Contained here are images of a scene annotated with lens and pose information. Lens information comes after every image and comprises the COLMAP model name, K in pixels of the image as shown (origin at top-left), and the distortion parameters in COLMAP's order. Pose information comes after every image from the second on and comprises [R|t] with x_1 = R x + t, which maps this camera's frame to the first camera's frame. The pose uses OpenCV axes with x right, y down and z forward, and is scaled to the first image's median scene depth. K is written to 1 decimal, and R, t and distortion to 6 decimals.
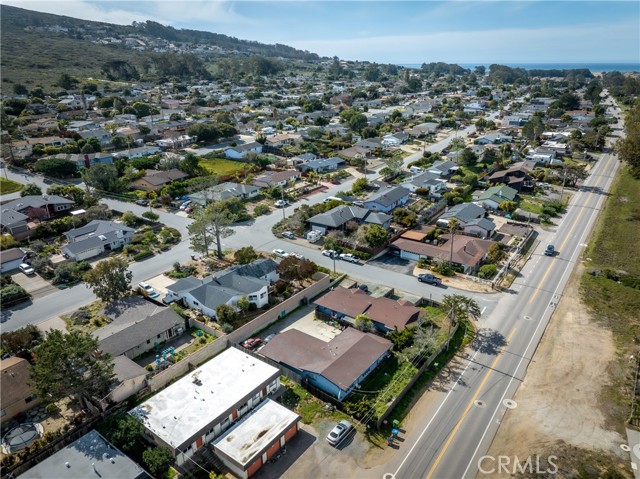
lens RADIAL K [[465.3, 0, 321.0], [0, 465.3, 188.0], [0, 0, 1]] dist [-0.020142, 0.008889]
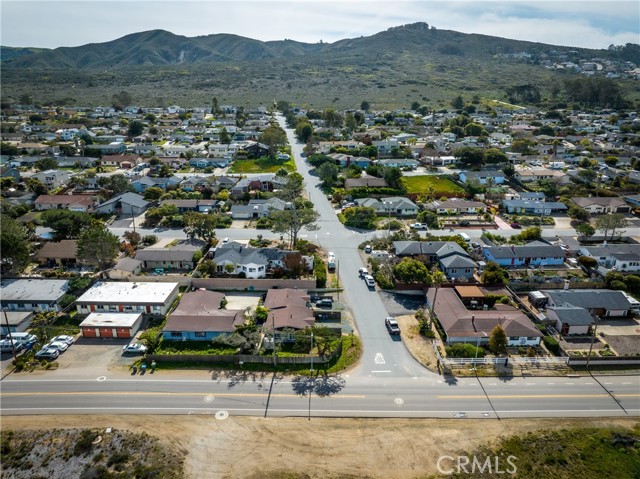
lens RADIAL K [[465.3, 0, 321.0], [0, 465.3, 188.0], [0, 0, 1]] dist [-0.020142, 0.008889]
pose [[0.598044, 0.183252, -0.780232, 1.016751], [-0.221750, 0.973339, 0.058637, -0.107093], [0.770176, 0.137949, 0.622736, 0.375592]]
